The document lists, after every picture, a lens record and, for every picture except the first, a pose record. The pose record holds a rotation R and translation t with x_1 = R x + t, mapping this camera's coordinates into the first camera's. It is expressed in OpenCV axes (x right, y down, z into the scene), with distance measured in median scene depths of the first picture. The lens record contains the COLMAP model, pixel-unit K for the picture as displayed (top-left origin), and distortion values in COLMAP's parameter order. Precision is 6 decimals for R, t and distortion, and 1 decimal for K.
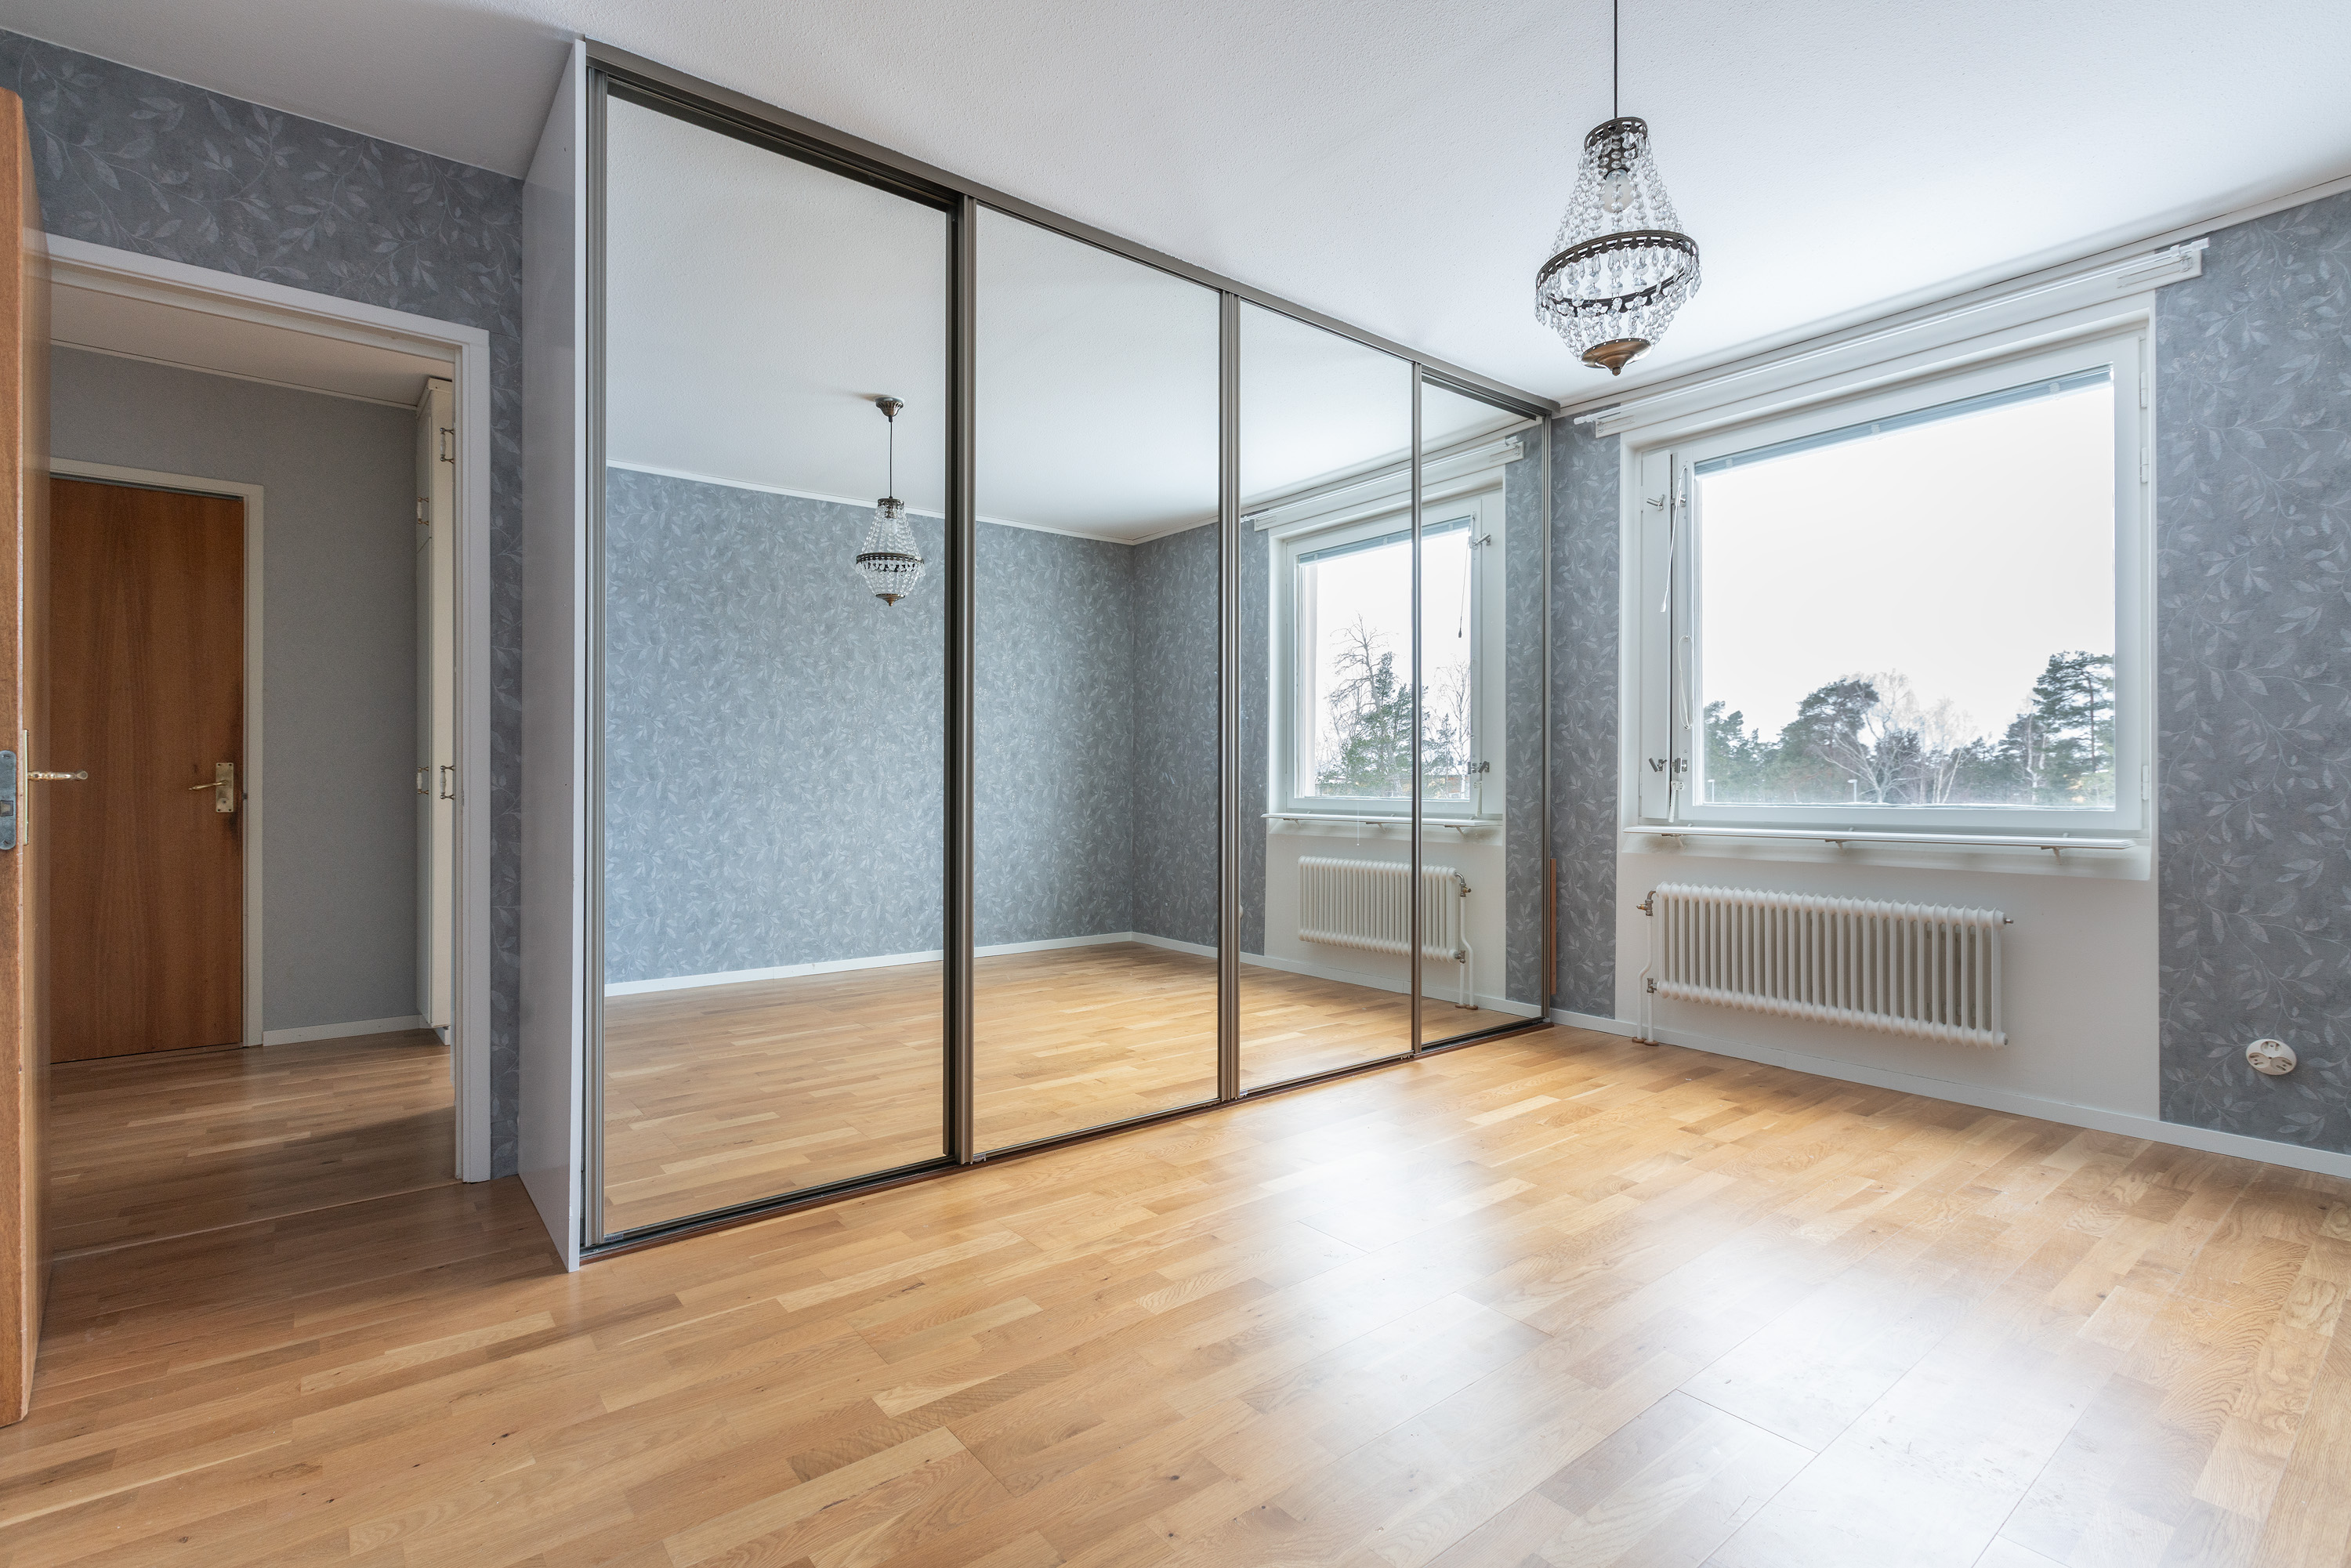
lens RADIAL K [[1087.5, 0, 1165.0], [0, 1087.5, 785.8], [0, 0, 1]] dist [0.001429, -0.001481]
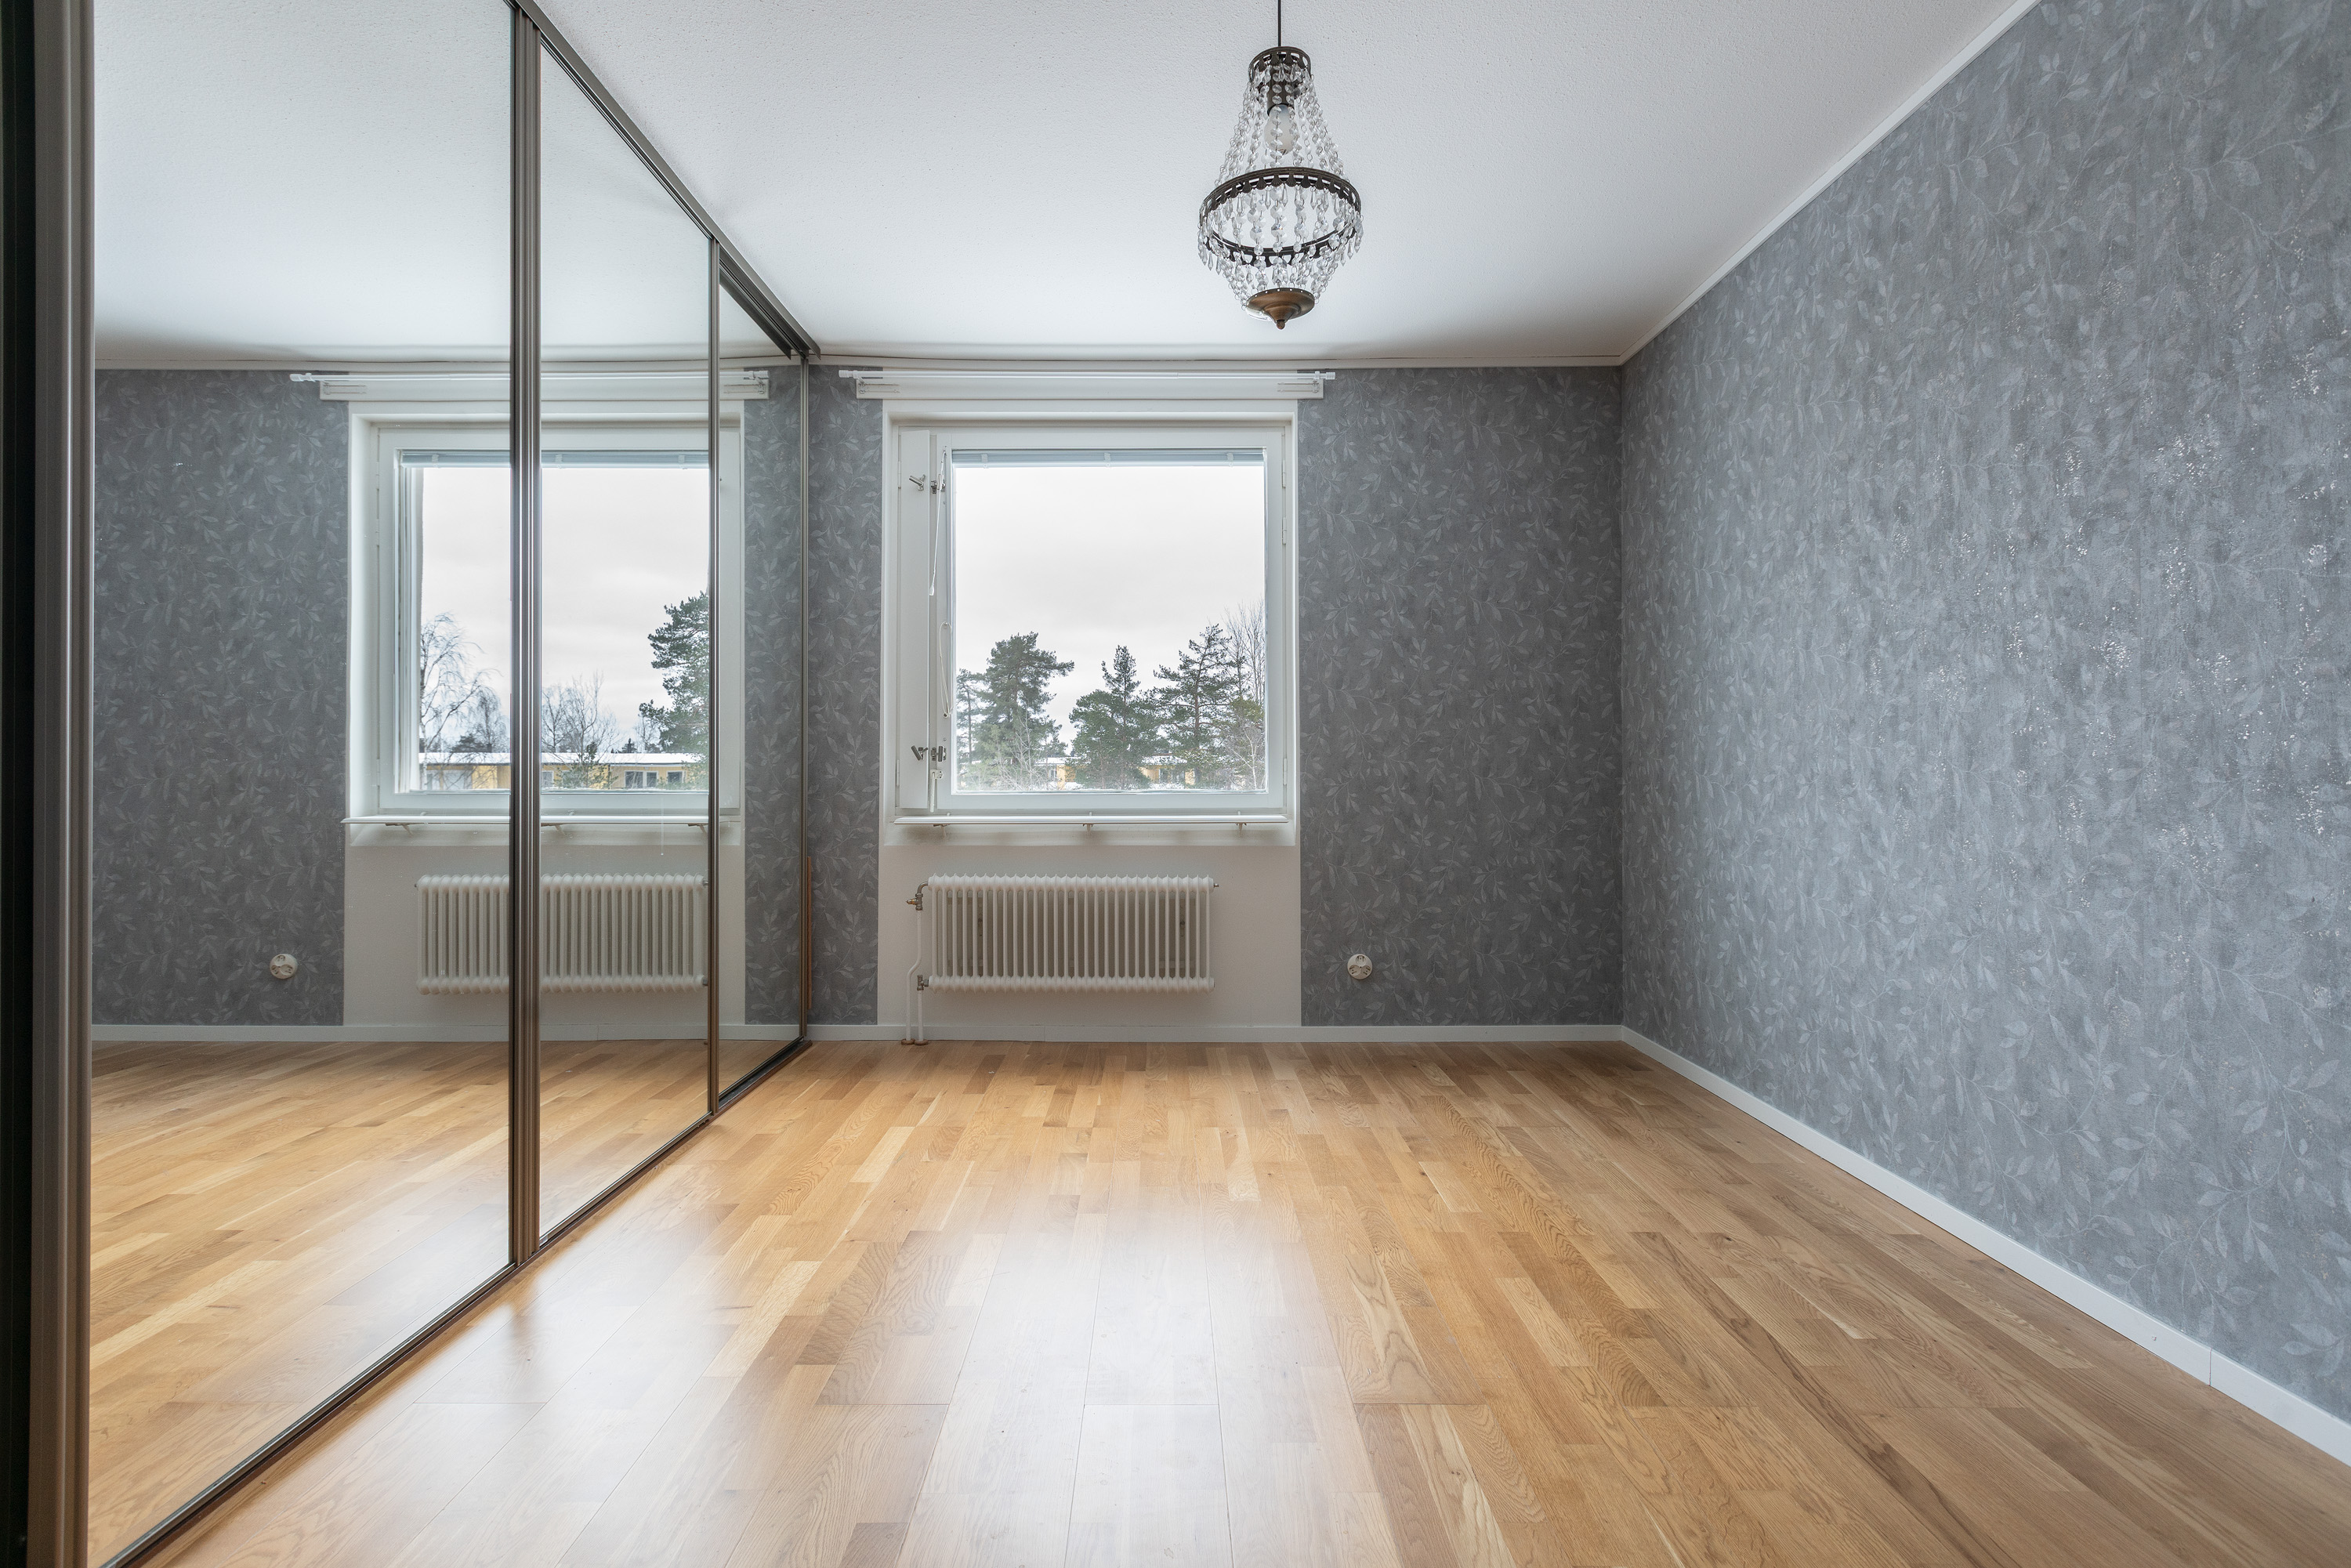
lens RADIAL K [[1087.5, 0, 1172.5], [0, 1087.5, 766.4], [0, 0, 1]] dist [0.001429, -0.001481]
pose [[0.615628, 0.003782, 0.788028, -0.186799], [0.001764, 0.999979, -0.006177, -0.001095], [-0.788035, 0.005193, 0.615609, 0.250888]]
